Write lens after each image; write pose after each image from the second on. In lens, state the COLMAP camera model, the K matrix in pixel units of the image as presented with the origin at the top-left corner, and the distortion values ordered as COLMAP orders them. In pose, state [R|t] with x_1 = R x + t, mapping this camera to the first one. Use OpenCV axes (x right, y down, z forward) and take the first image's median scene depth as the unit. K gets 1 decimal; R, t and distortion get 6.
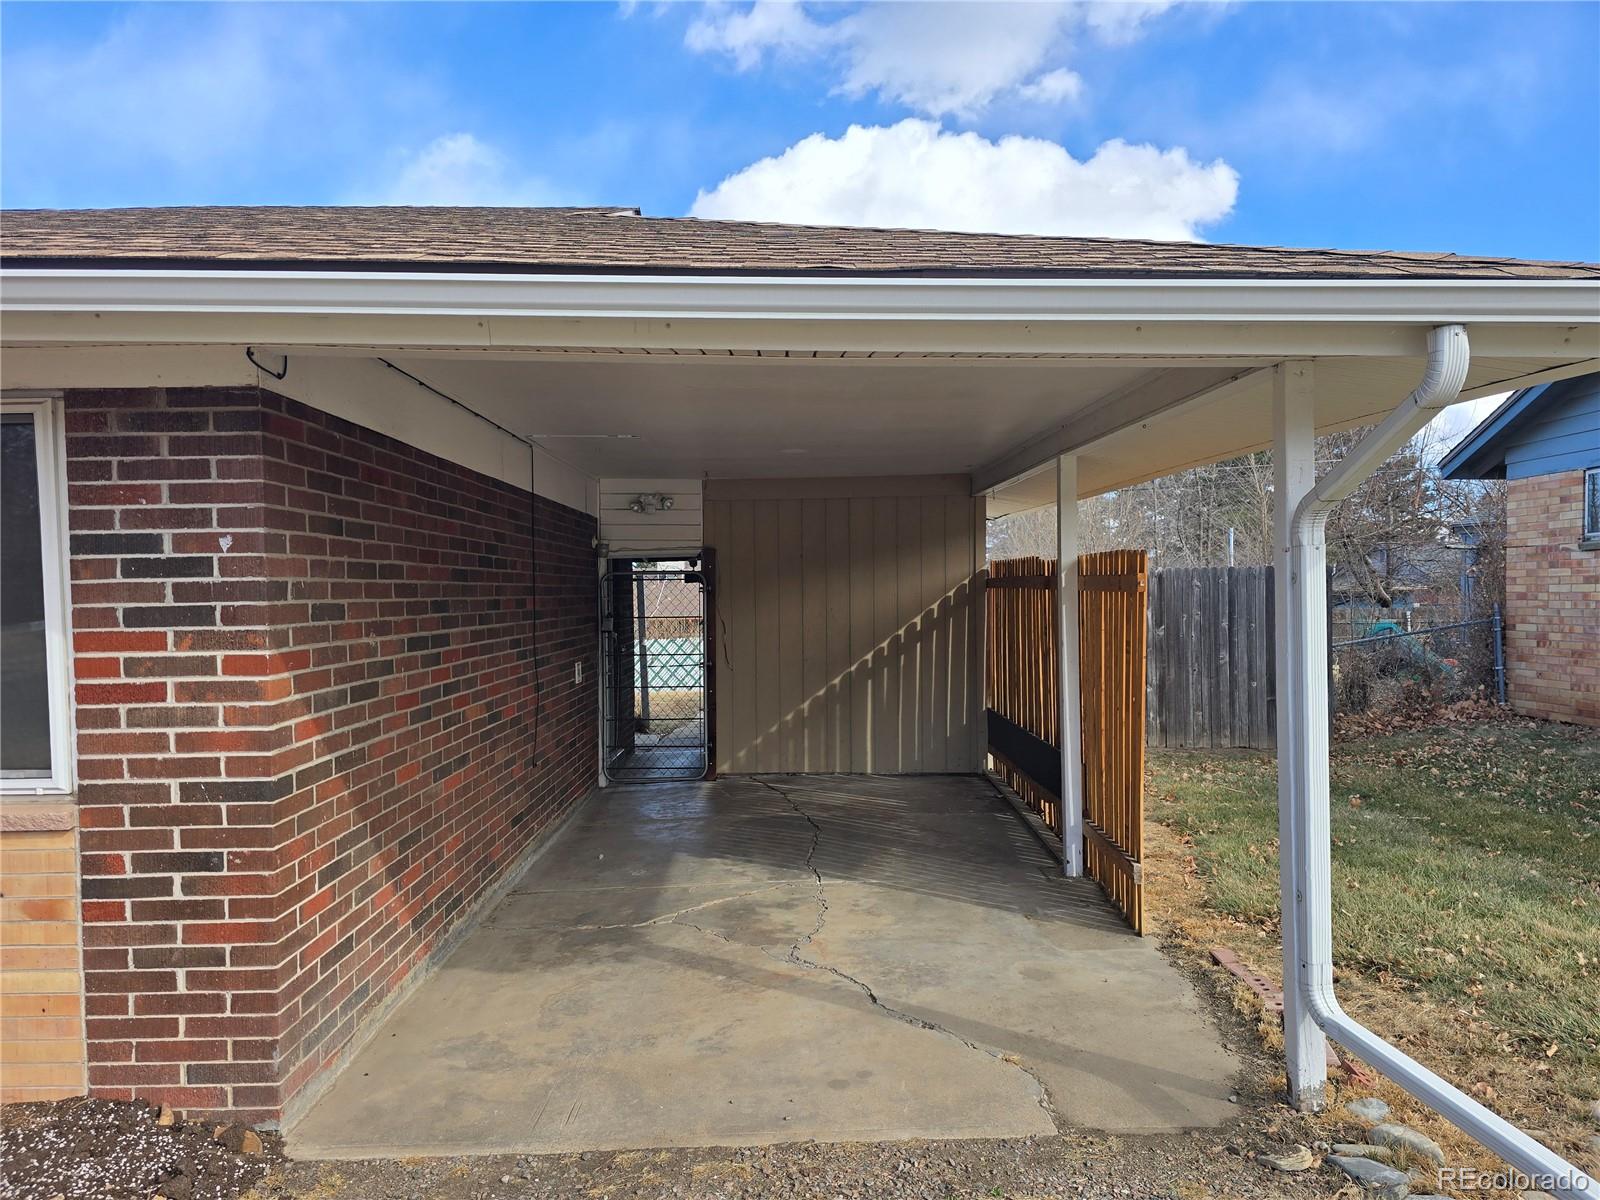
lens RADIAL K [[1078.0, 0, 796.9], [0, 1078.0, 600.9], [0, 0, 1]] dist [0.041633, -0.016396]
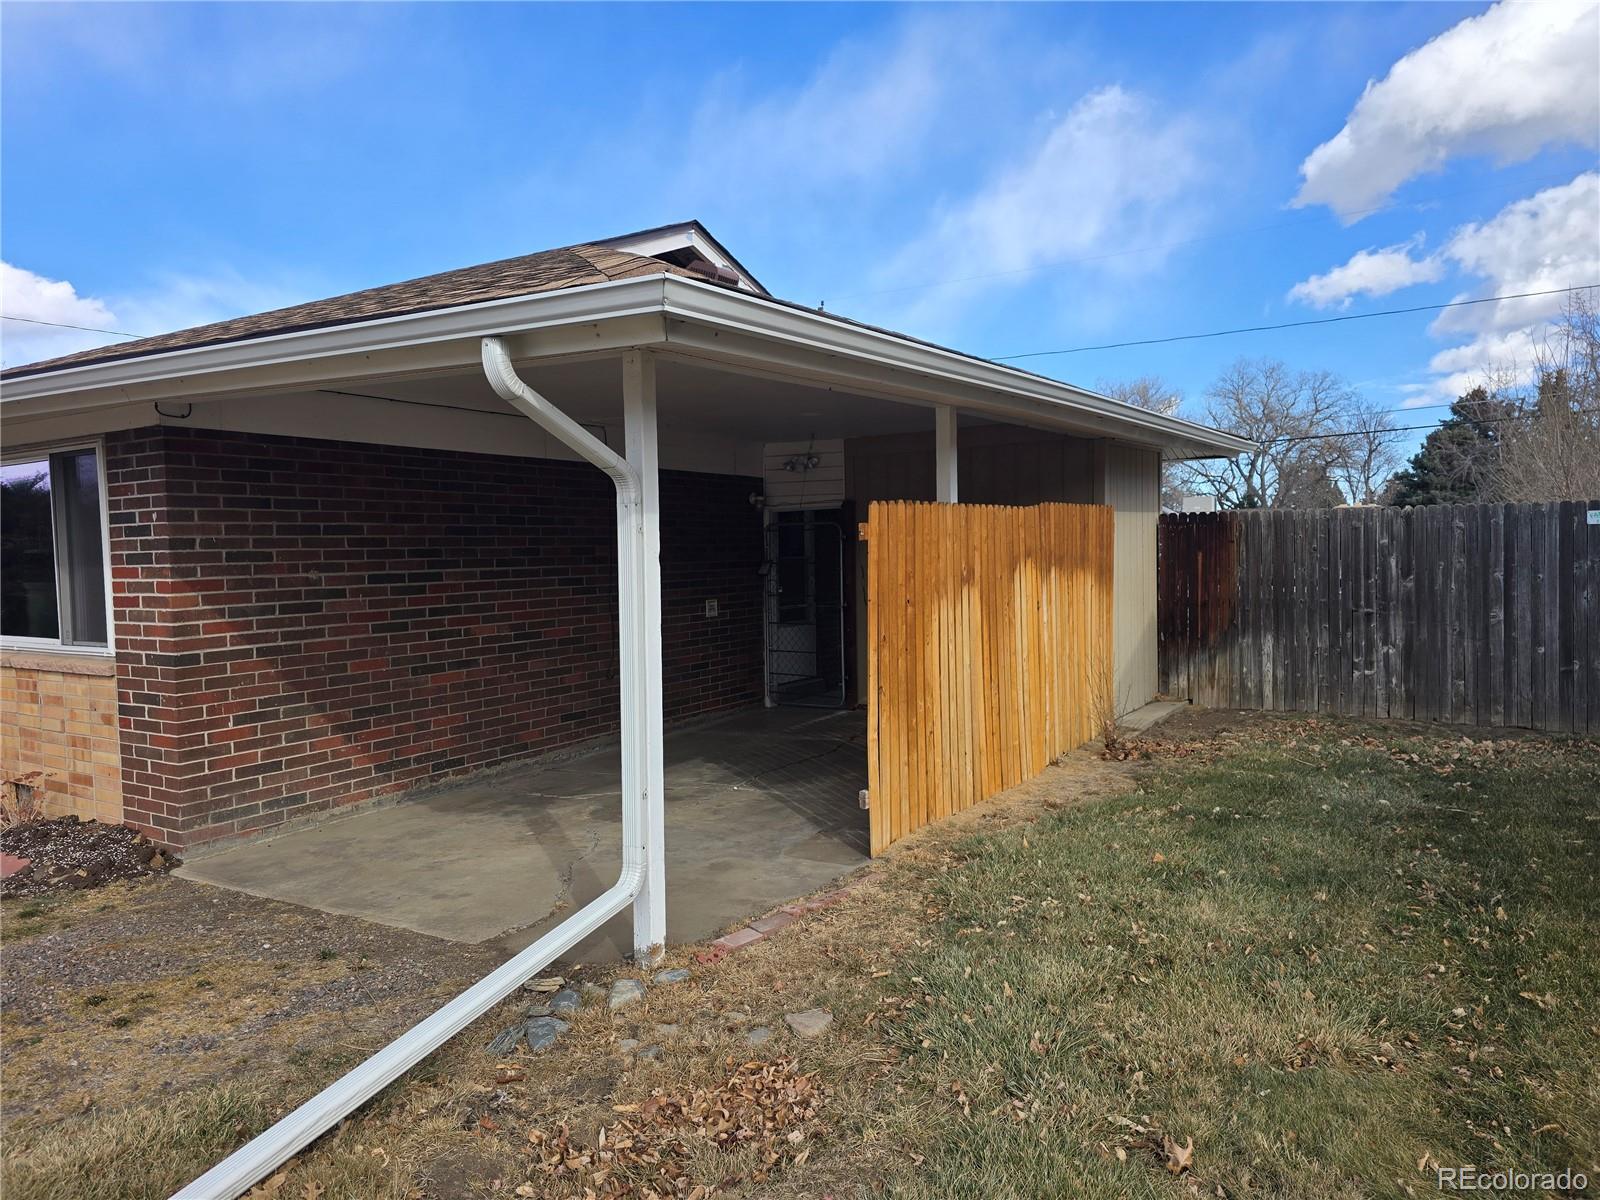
lens RADIAL K [[1078.0, 0, 789.2], [0, 1078.0, 565.0], [0, 0, 1]] dist [0.041633, -0.016396]
pose [[0.842343, 0.004276, -0.538925, 0.832938], [0.003626, 0.999901, 0.013600, 0.002815], [0.538930, -0.013410, 0.842244, 0.055059]]
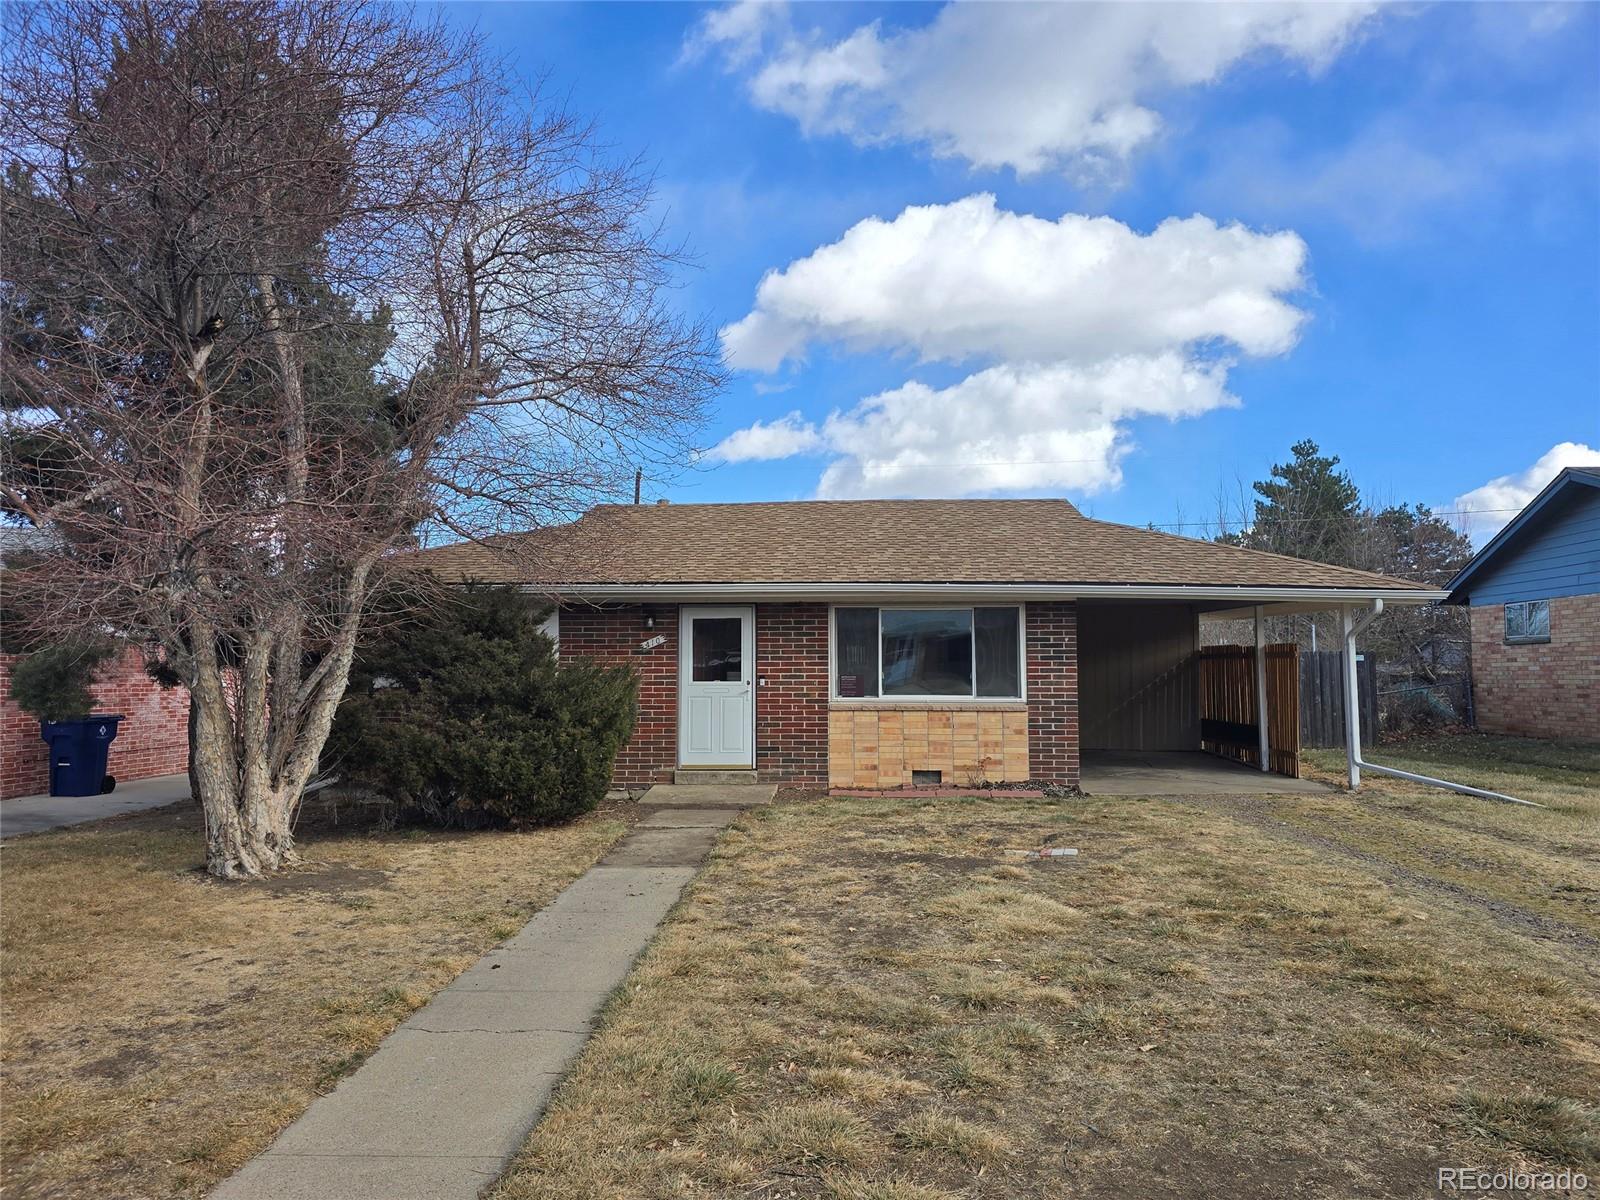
lens RADIAL K [[1078.0, 0, 797.1], [0, 1078.0, 592.4], [0, 0, 1]] dist [0.041633, -0.016396]
pose [[0.998396, 0.011725, -0.055390, -0.851494], [-0.016131, 0.996682, -0.079781, 0.069747], [0.054271, 0.080547, 0.995272, -1.973704]]
